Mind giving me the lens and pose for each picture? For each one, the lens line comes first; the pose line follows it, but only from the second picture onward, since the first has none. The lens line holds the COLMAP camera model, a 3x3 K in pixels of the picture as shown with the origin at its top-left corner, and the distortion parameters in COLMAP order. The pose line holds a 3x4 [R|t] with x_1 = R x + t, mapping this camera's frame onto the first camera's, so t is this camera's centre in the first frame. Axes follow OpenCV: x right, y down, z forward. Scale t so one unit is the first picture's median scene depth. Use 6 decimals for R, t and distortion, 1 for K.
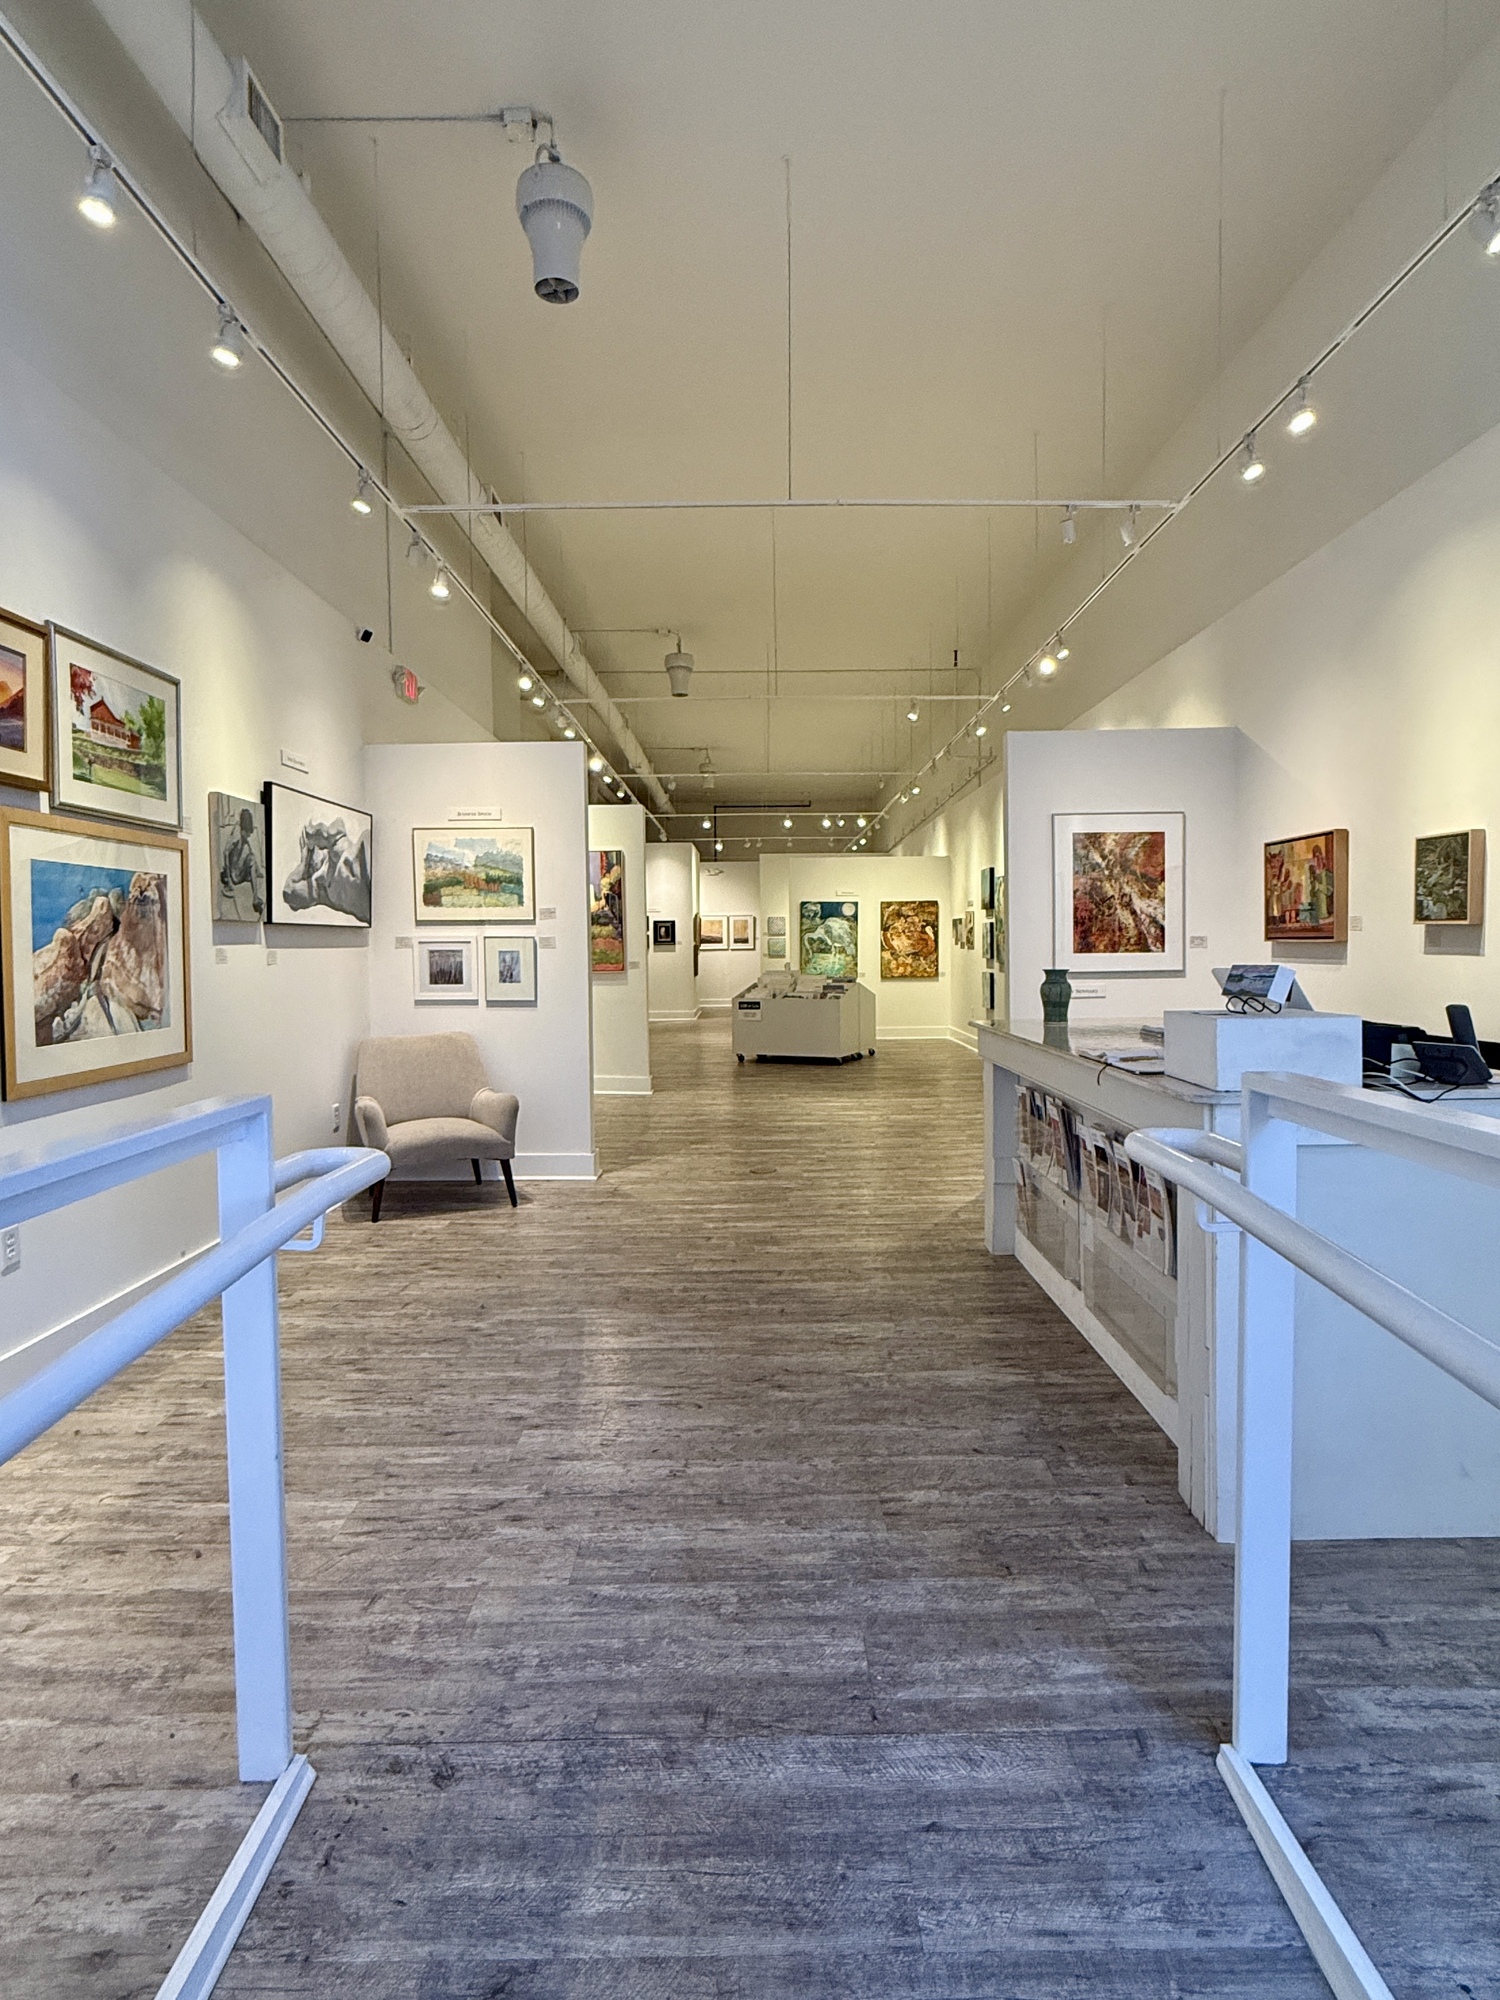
lens RADIAL K [[1080.7, 0, 749.9], [0, 1080.7, 991.7], [0, 0, 1]] dist [0.013478, -0.002198]
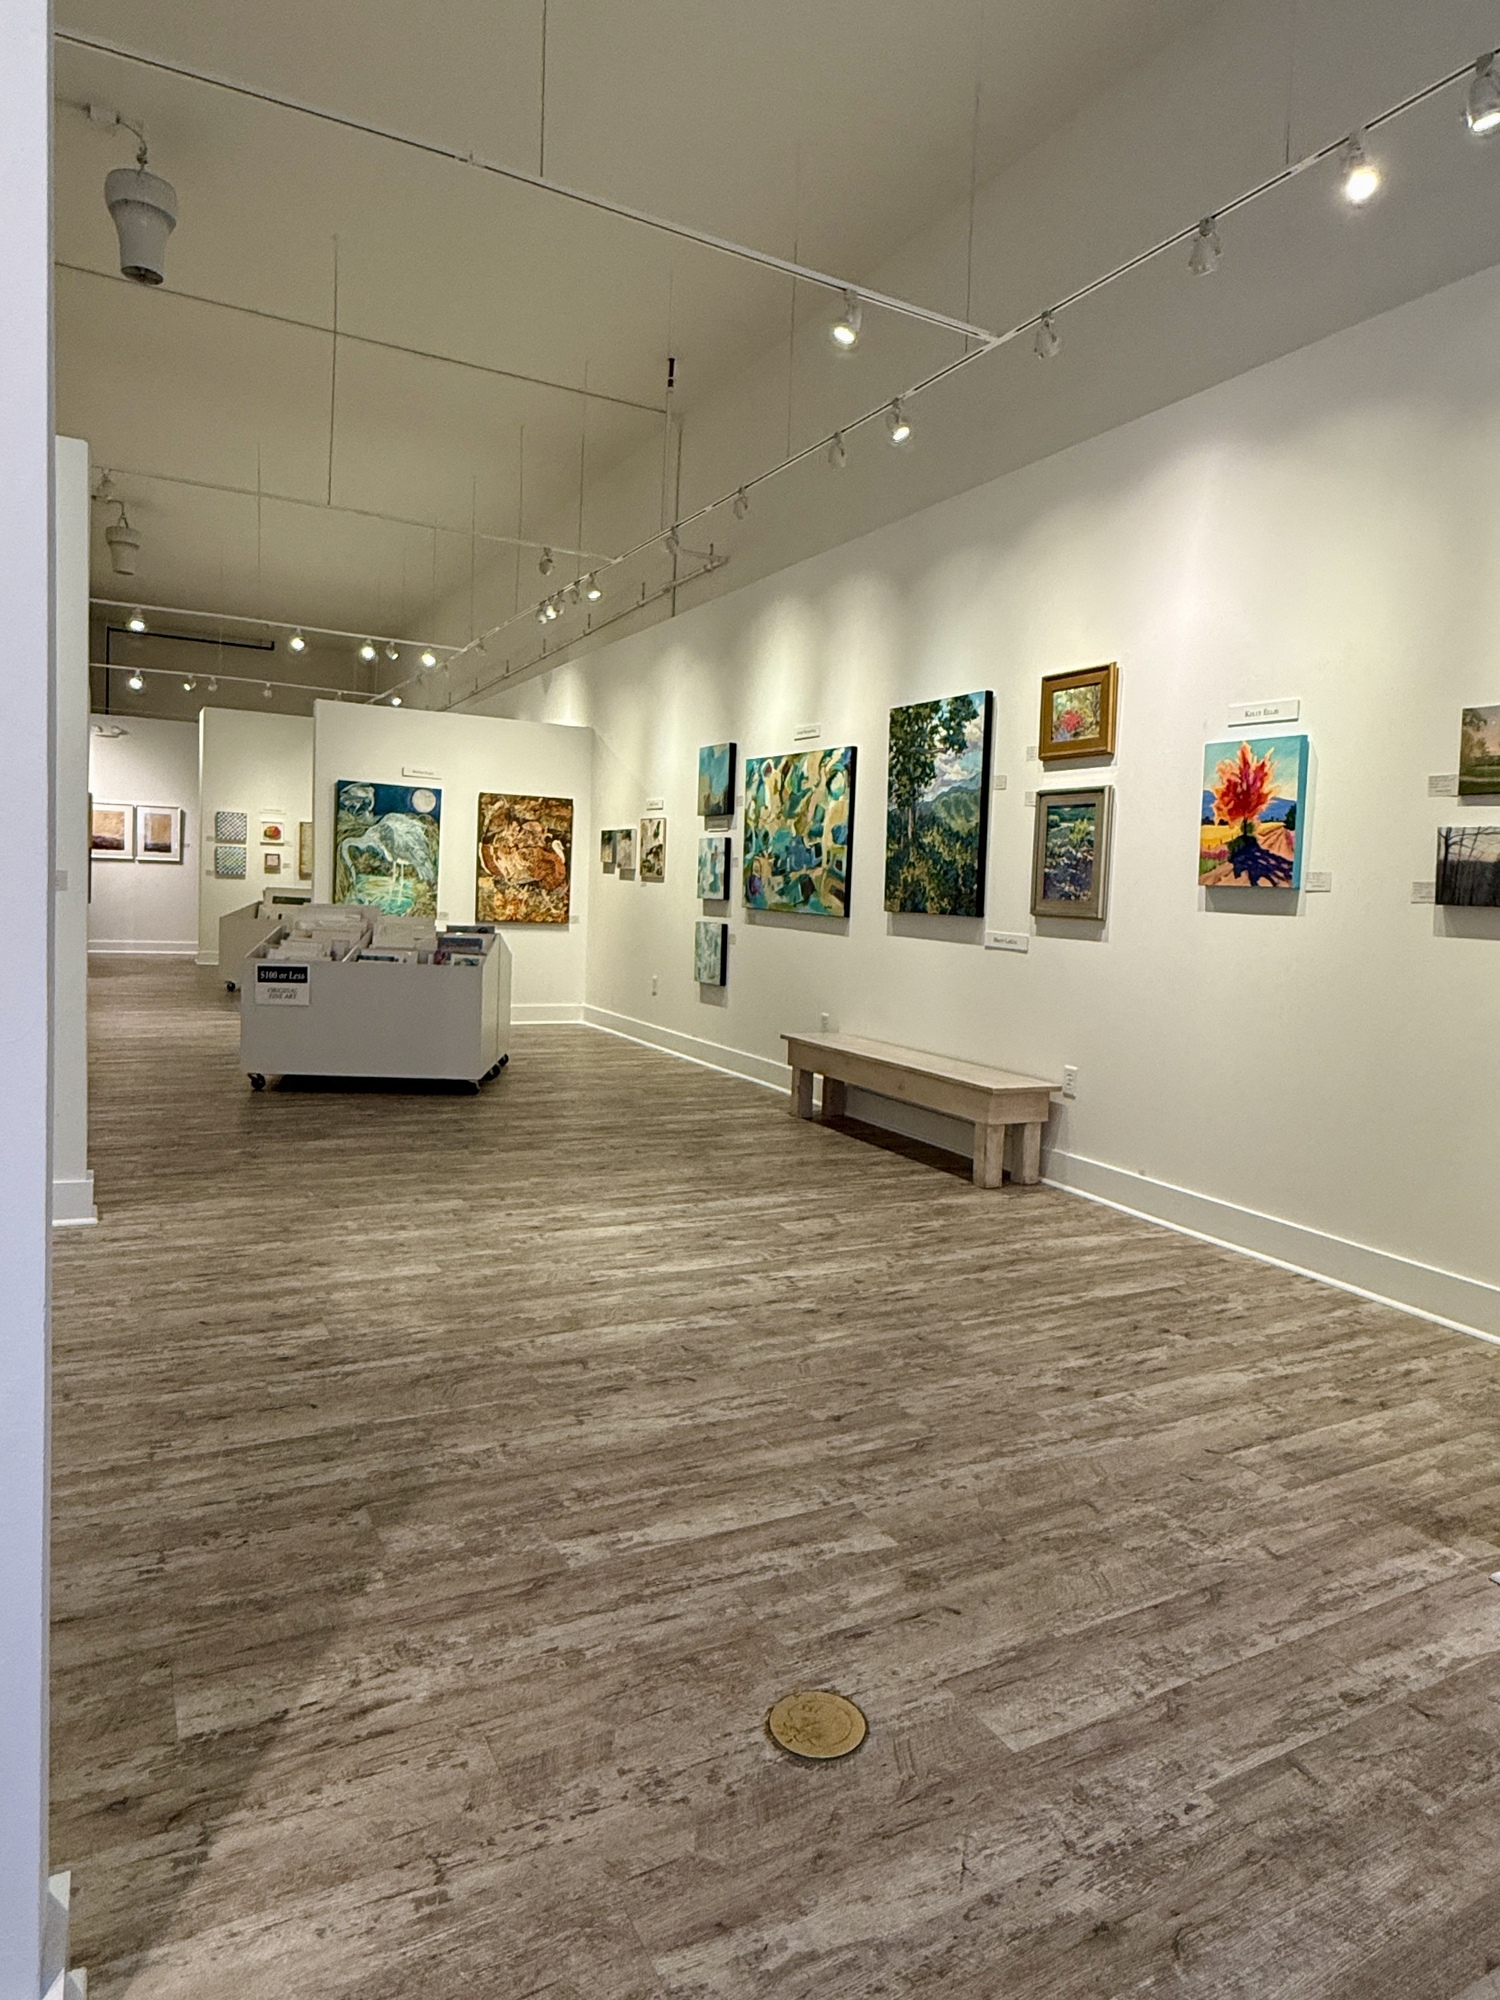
lens RADIAL K [[1201.5, 0, 756.7], [0, 1201.5, 965.0], [0, 0, 1]] dist [-0.013070, -0.000929]
pose [[0.872869, 0.016505, 0.487676, -0.064322], [-0.031097, 0.999278, 0.021841, -0.008531], [-0.486963, -0.034229, 0.872751, 0.353005]]
